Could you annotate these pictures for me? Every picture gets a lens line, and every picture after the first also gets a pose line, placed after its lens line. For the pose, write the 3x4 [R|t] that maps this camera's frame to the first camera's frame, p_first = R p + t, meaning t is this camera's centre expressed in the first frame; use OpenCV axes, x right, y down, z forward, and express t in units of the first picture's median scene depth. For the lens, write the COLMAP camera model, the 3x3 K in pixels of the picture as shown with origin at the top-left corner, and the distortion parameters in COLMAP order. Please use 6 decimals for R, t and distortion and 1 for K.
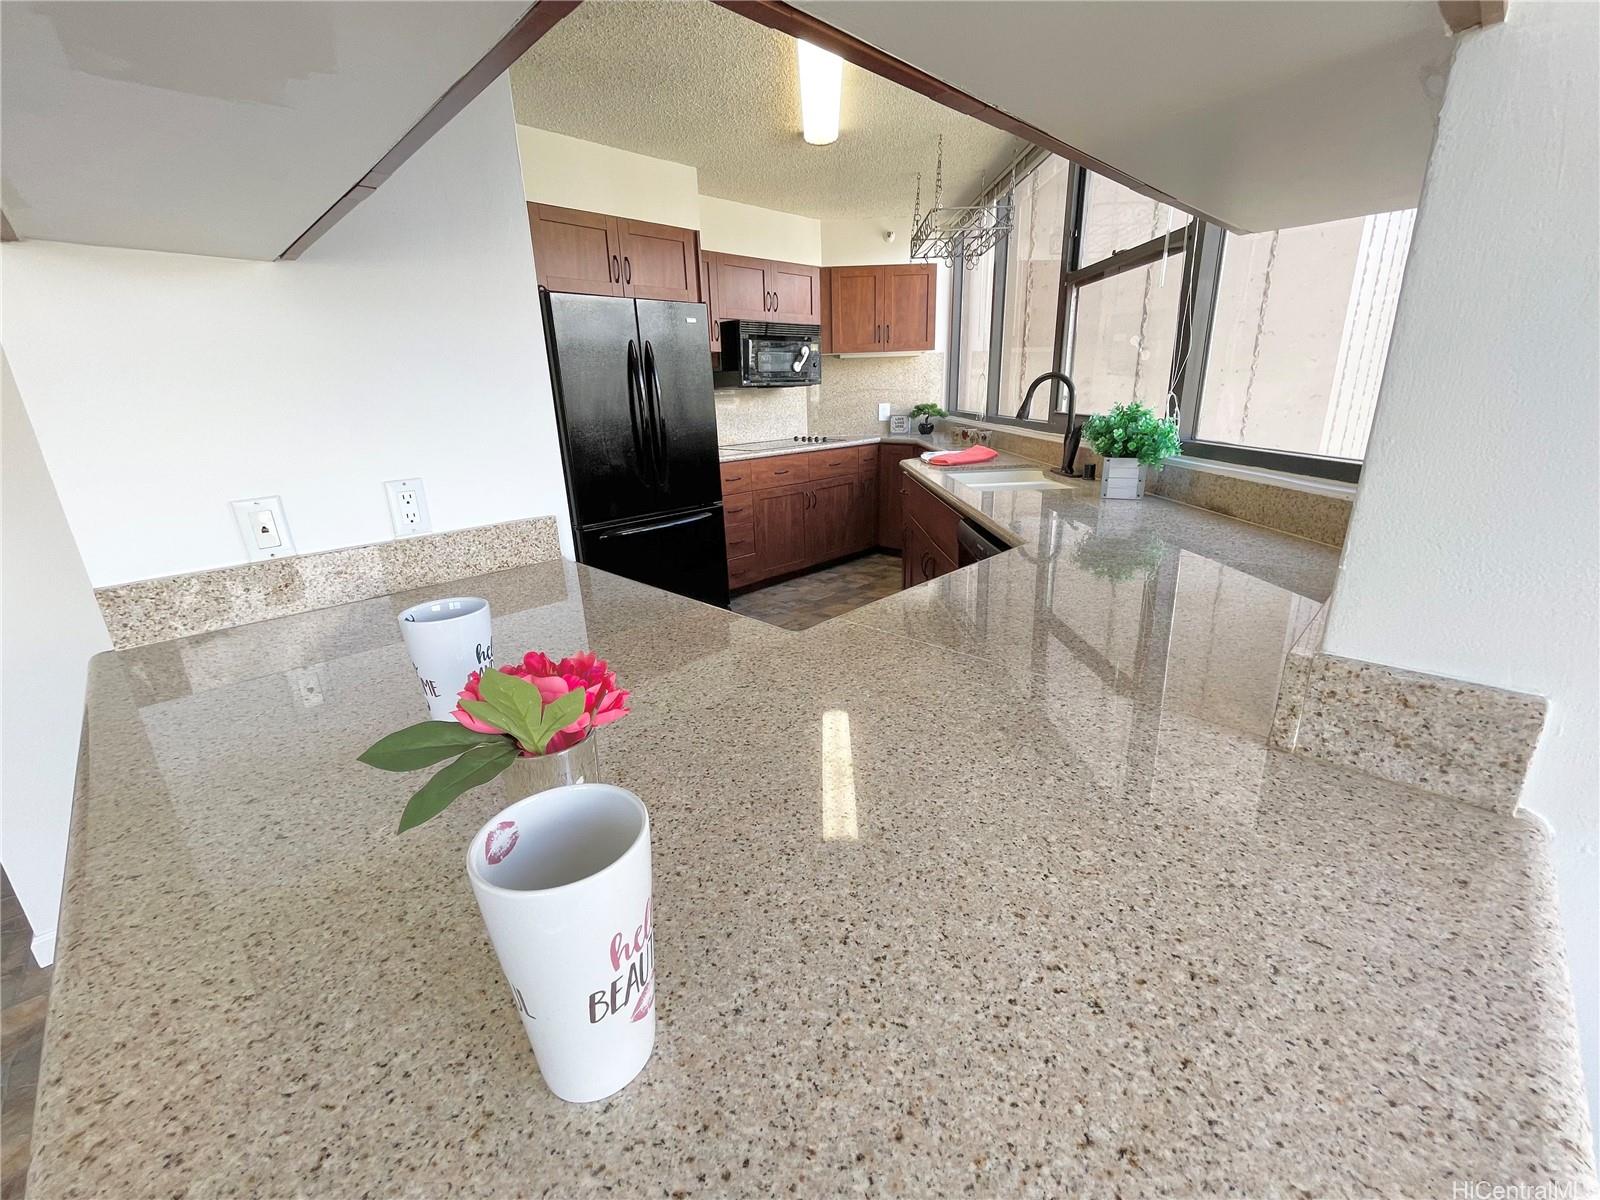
lens RADIAL K [[647.2, 0, 801.5], [0, 647.2, 598.1], [0, 0, 1]] dist [-0.004456, 0.000368]
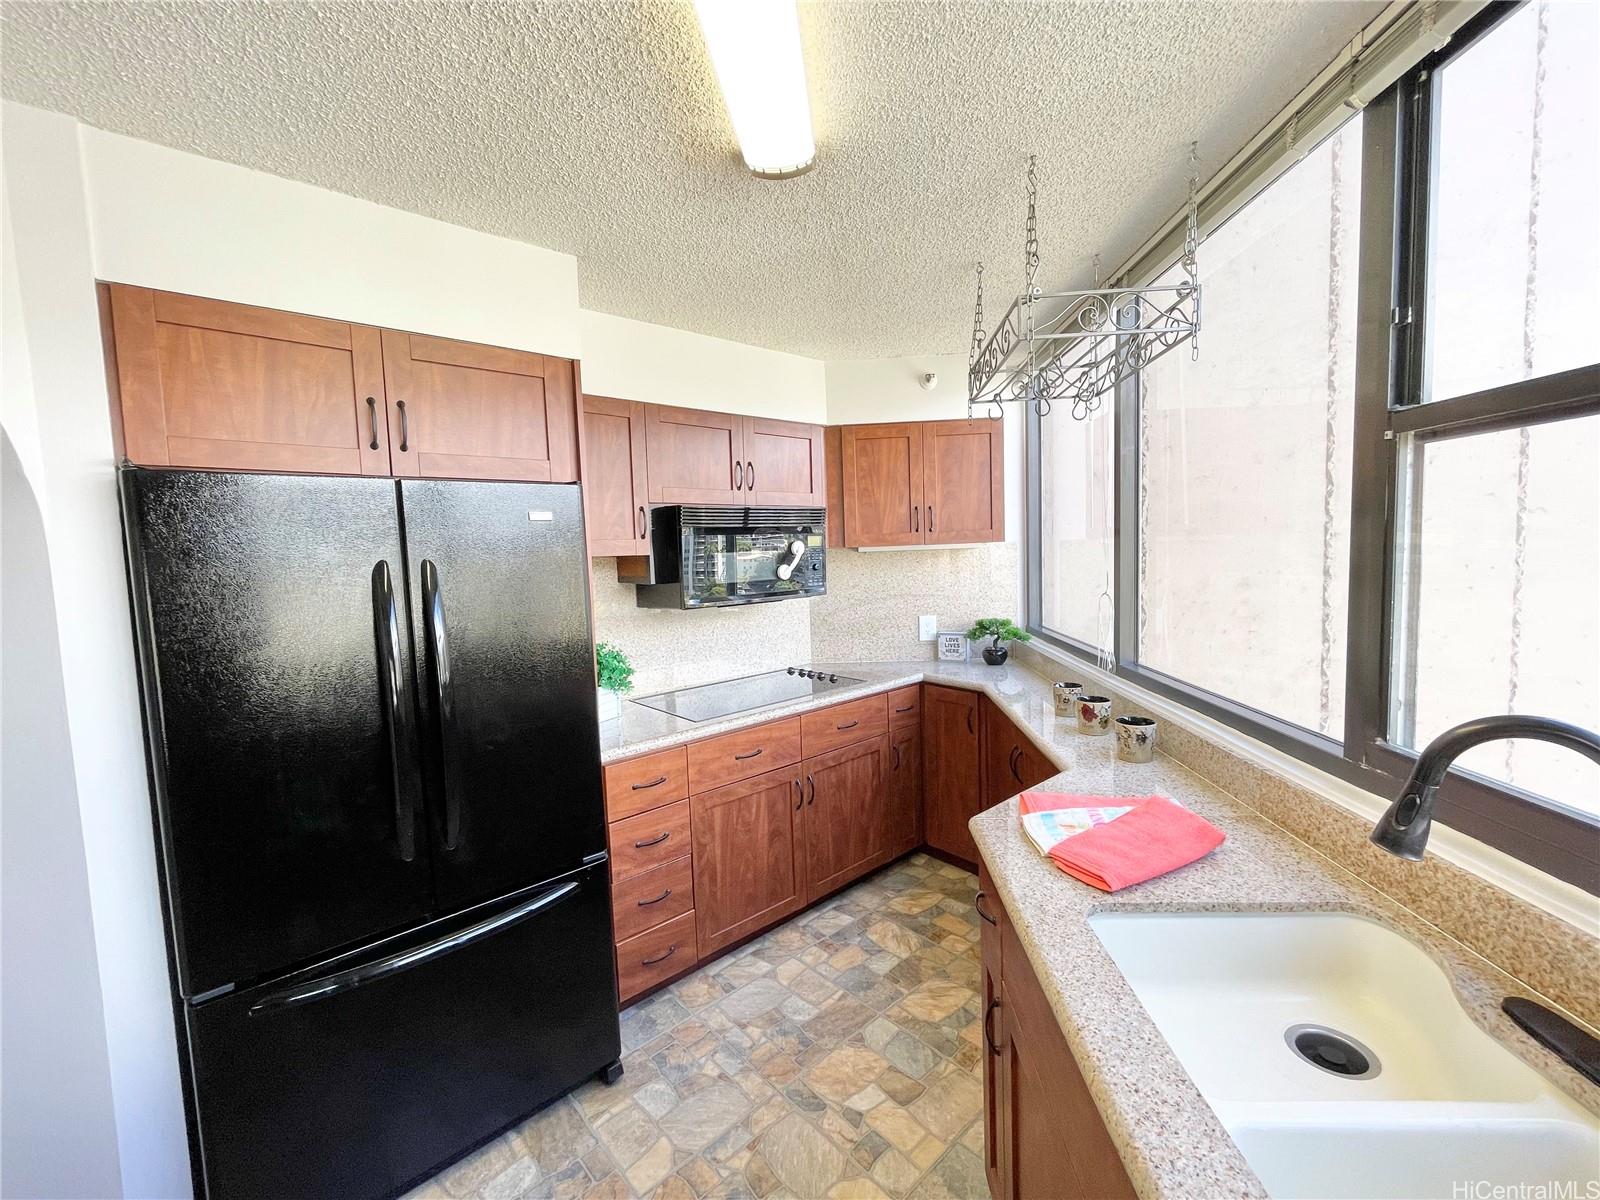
lens RADIAL K [[647.2, 0, 801.1], [0, 647.2, 598.1], [0, 0, 1]] dist [-0.004456, 0.000368]
pose [[0.997641, 0.000841, -0.068645, 0.050698], [-0.016707, 0.972836, -0.230891, -0.186596], [0.066586, 0.231493, 0.970555, 0.395321]]
